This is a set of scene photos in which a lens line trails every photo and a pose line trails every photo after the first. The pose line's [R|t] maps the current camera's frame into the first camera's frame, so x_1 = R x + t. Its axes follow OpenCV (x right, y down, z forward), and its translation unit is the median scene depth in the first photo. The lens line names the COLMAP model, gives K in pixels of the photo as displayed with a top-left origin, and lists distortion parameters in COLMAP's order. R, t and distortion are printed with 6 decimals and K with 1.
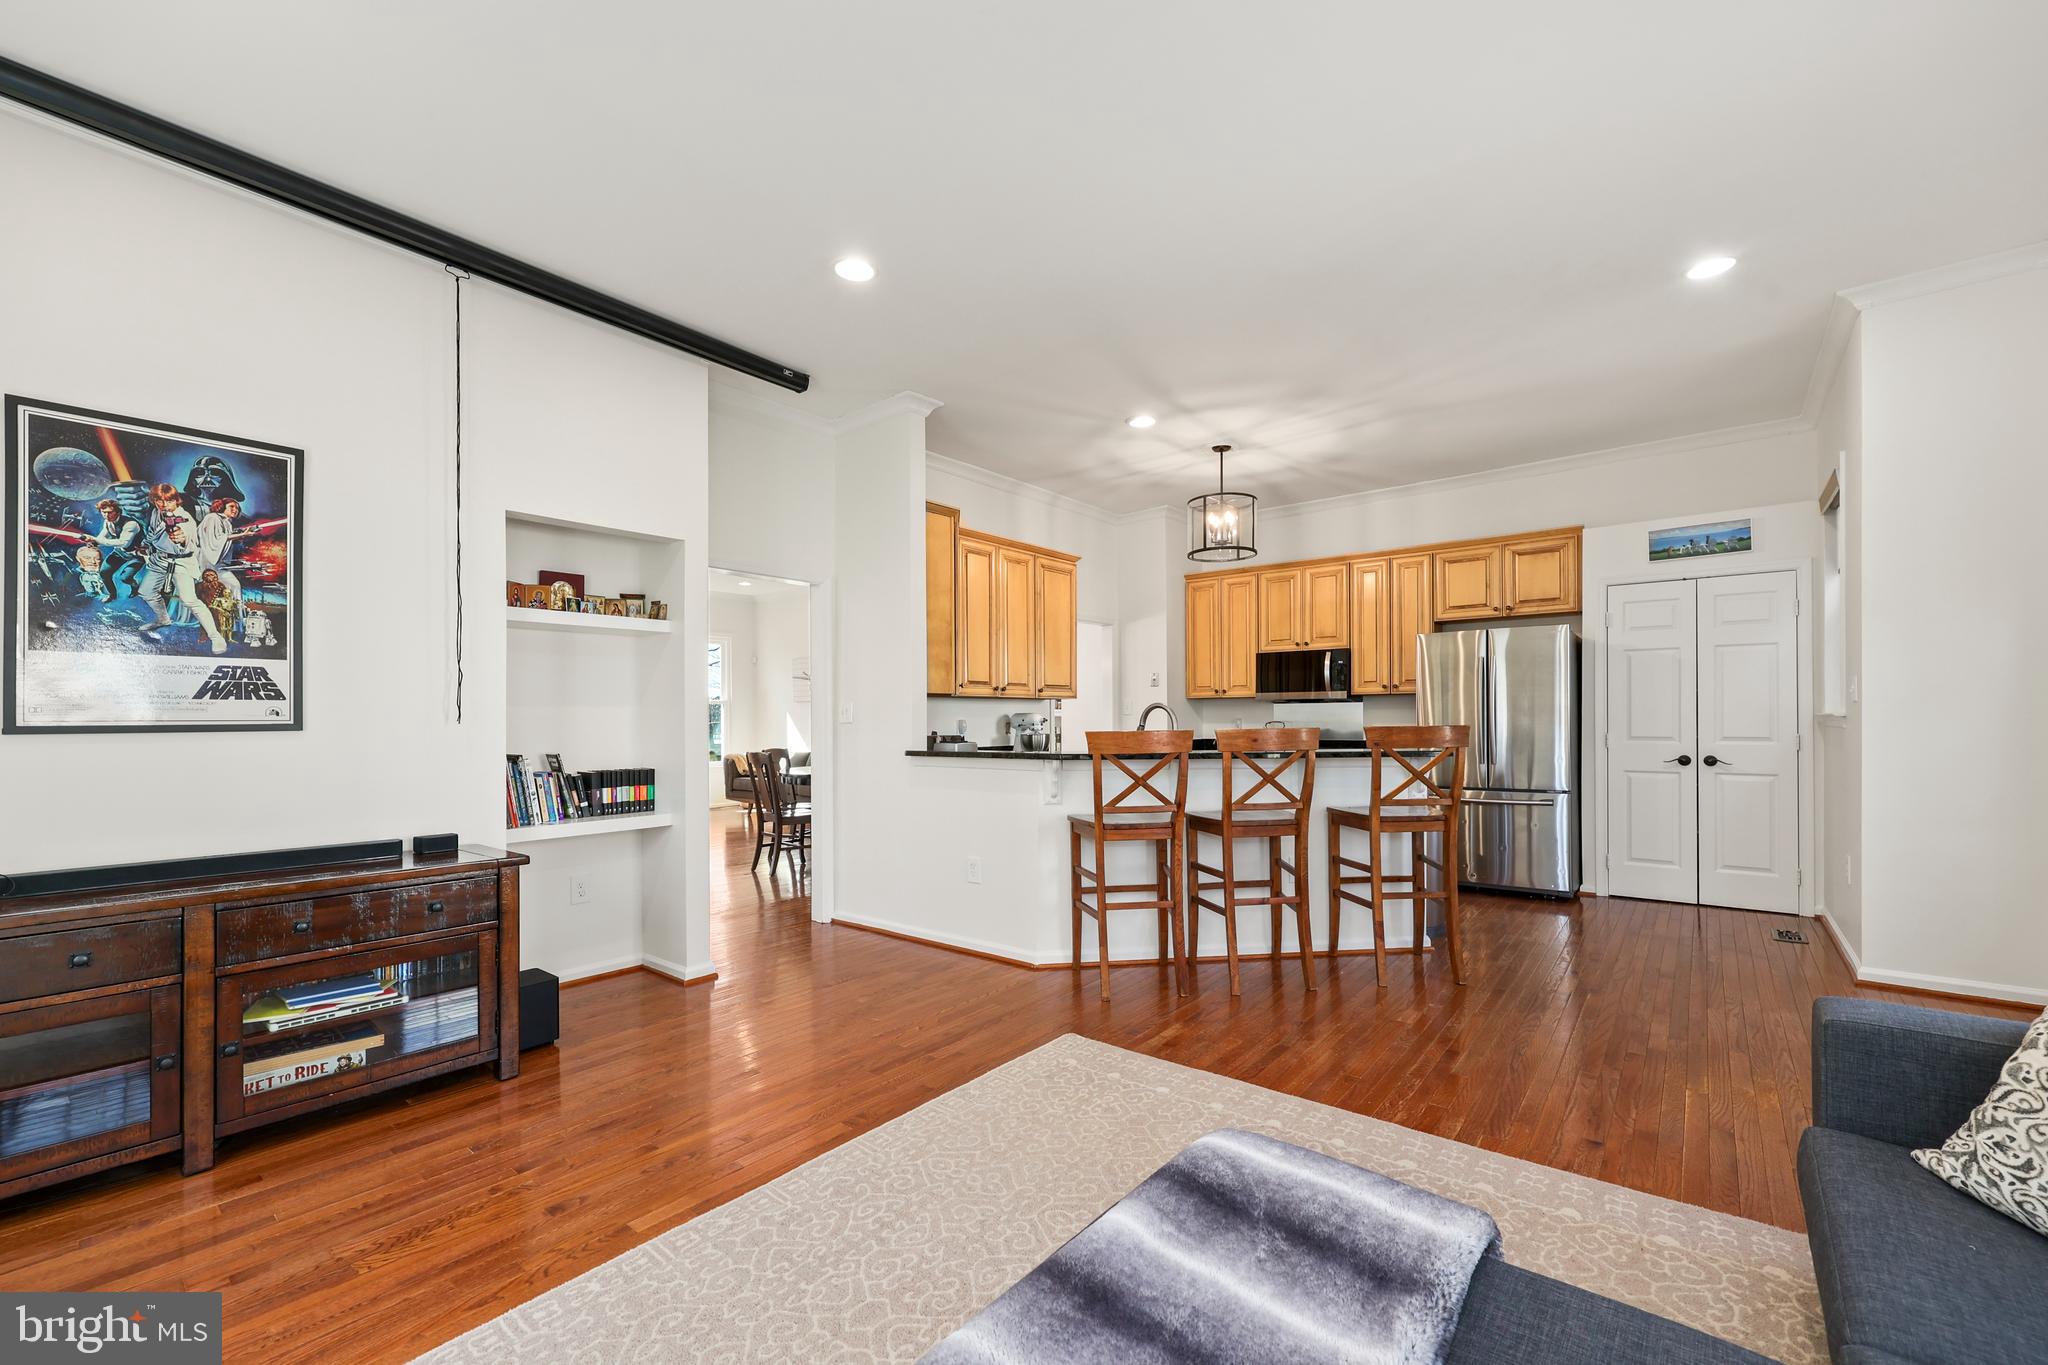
lens RADIAL K [[841.2, 0, 1023.9], [0, 841.2, 719.5], [0, 0, 1]] dist [-0.002154, -0.000042]
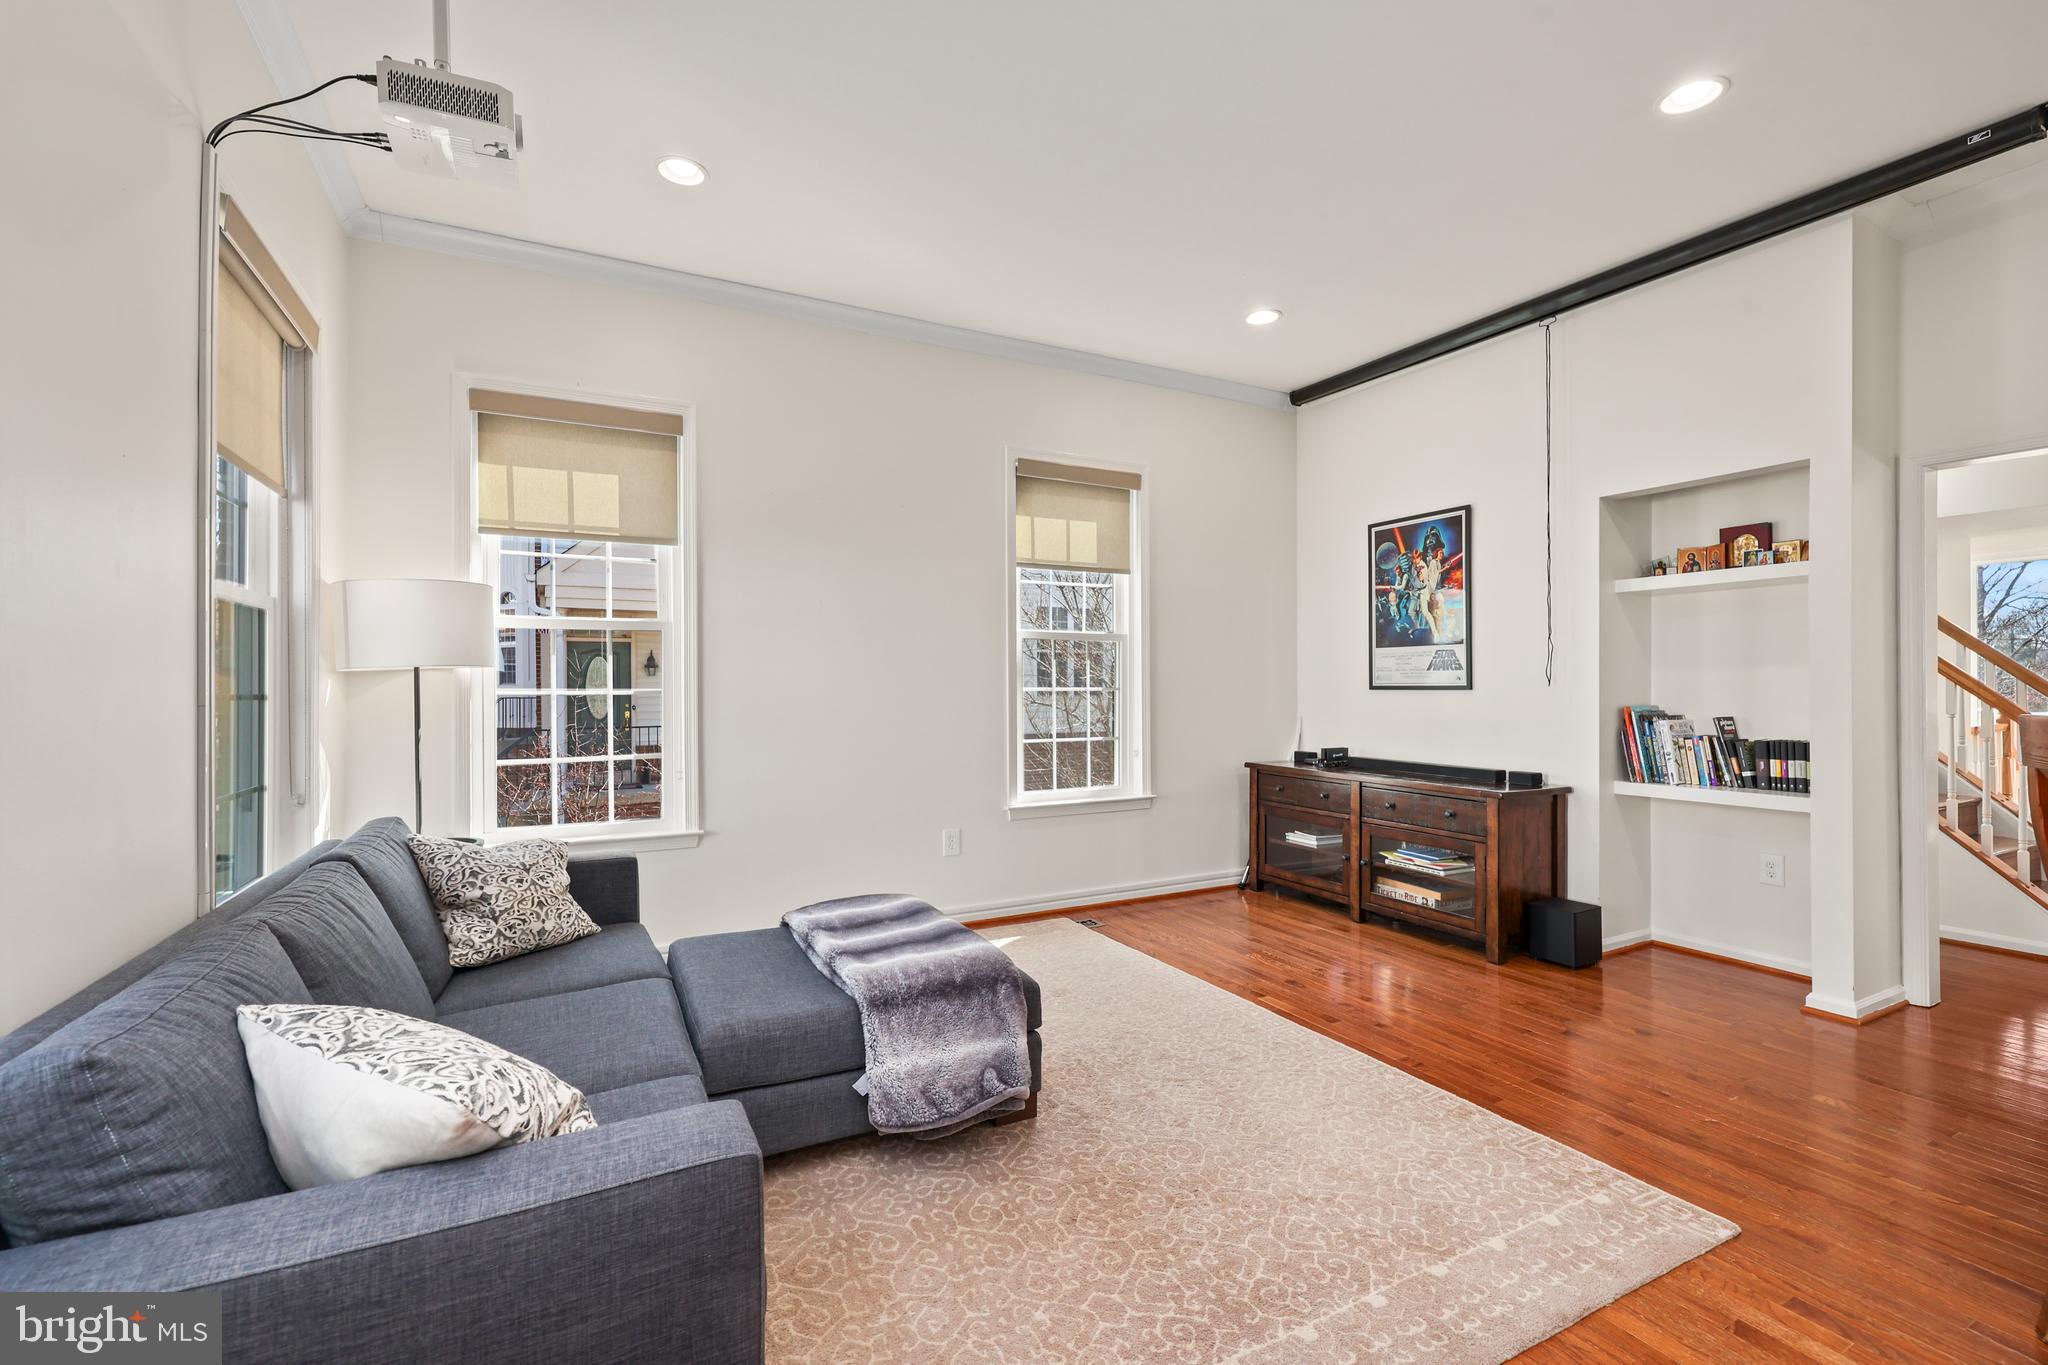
lens RADIAL K [[891.5, 0, 1052.5], [0, 891.5, 682.1], [0, 0, 1]] dist [0.000426, 0.000170]
pose [[-0.376930, 0.003860, -0.926234, 0.481514], [0.005407, 0.999983, 0.001967, -0.004088], [0.926226, -0.004266, -0.376945, 0.477265]]
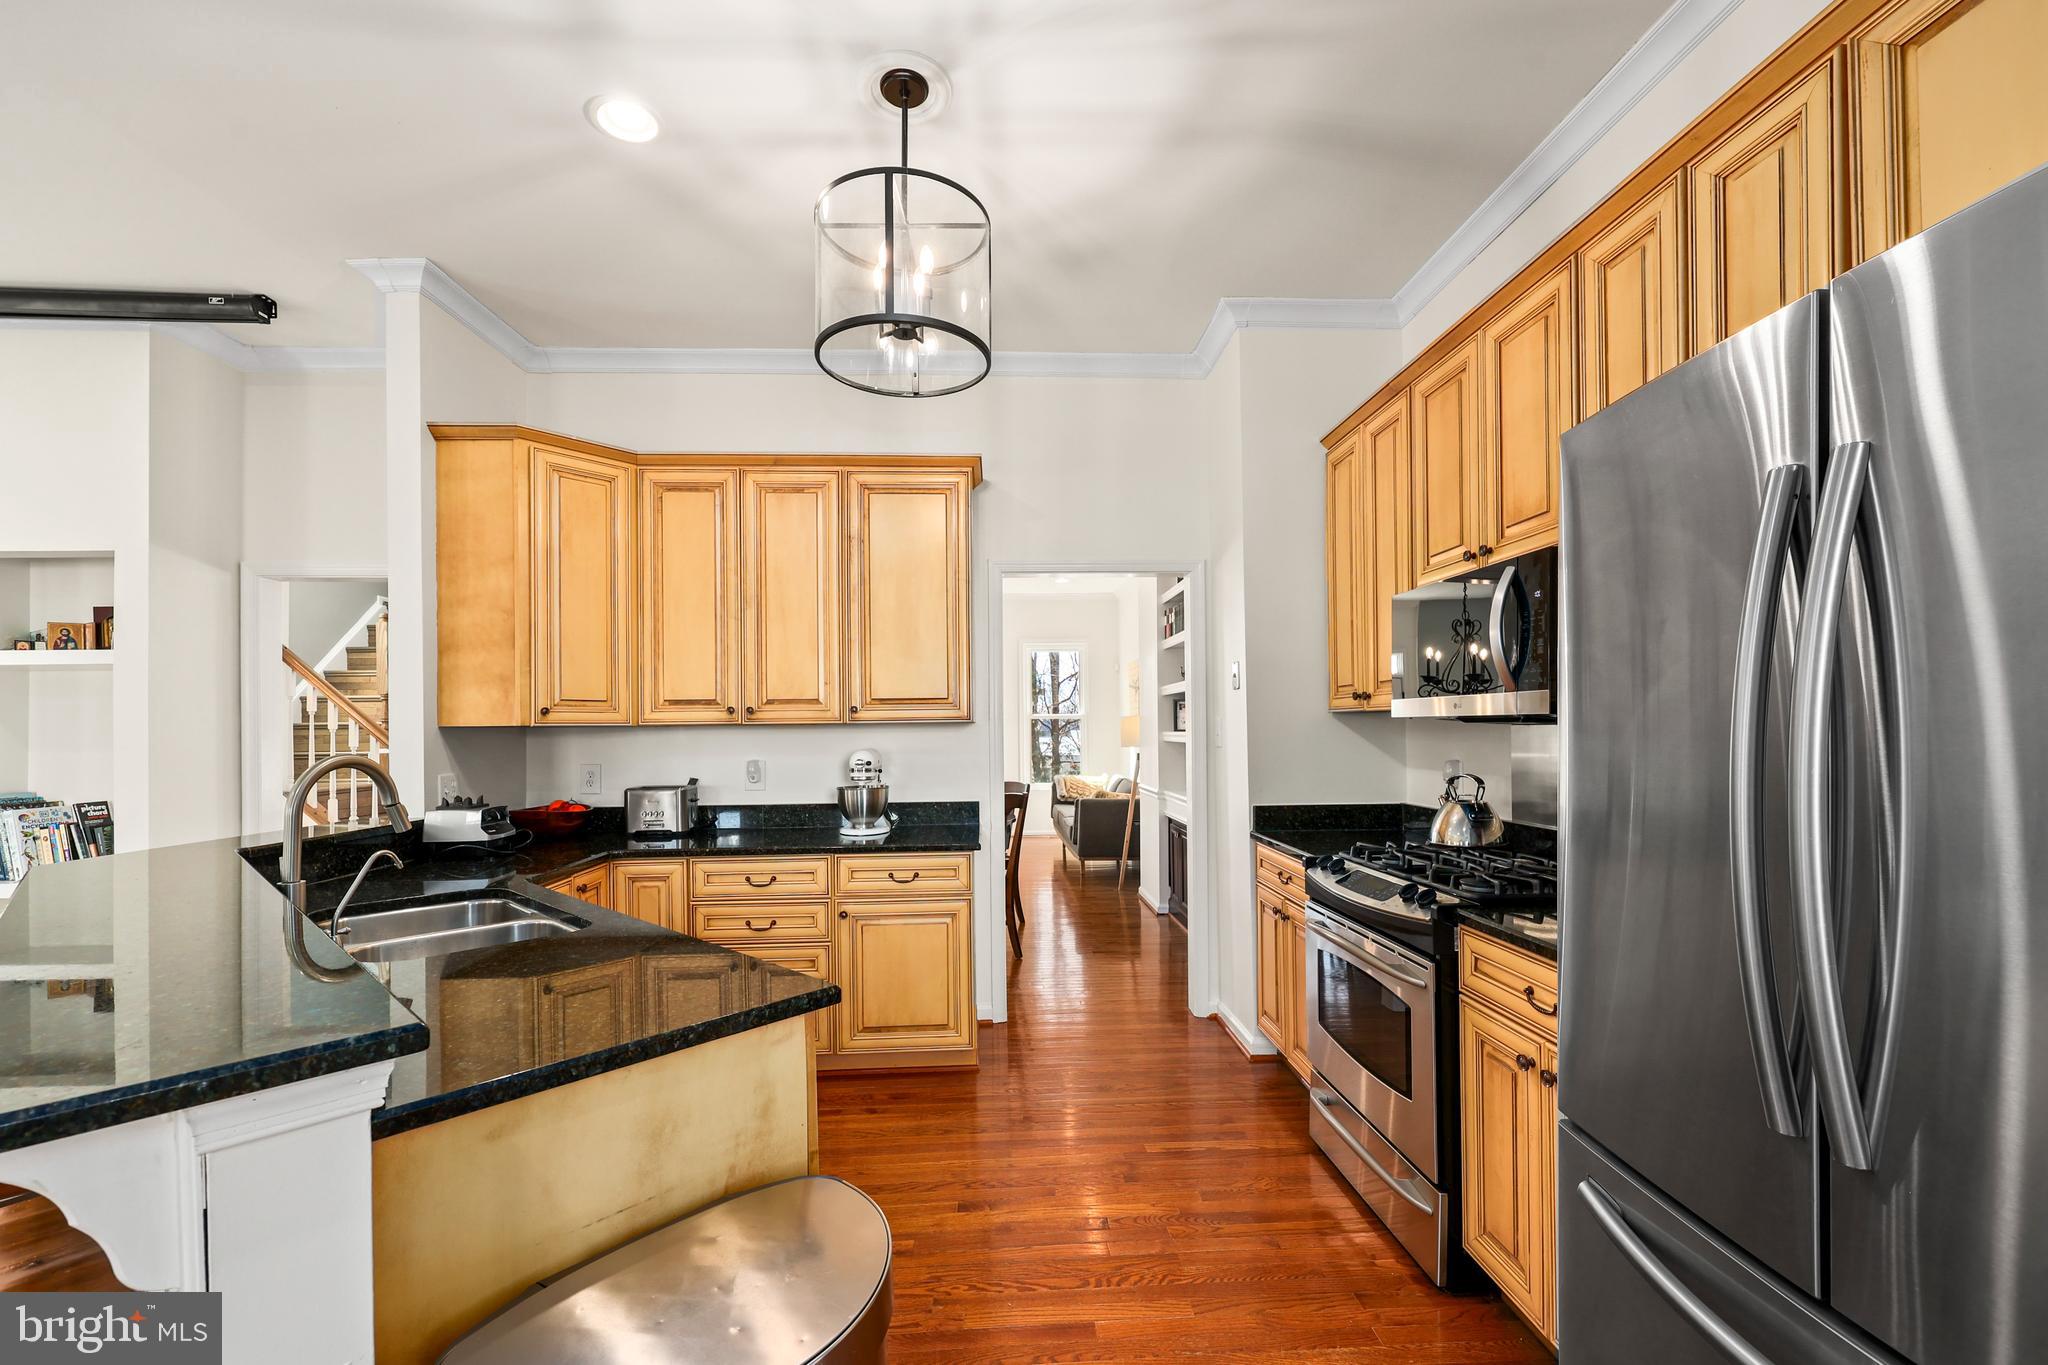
lens RADIAL K [[853.8, 0, 1021.0], [0, 853.8, 735.8], [0, 0, 1]] dist [0.001085, 0.000045]
pose [[0.669566, 0.001605, -0.742751, 0.593222], [0.006487, 0.999947, 0.008009, -0.024283], [0.742724, -0.010180, 0.669520, 0.803418]]
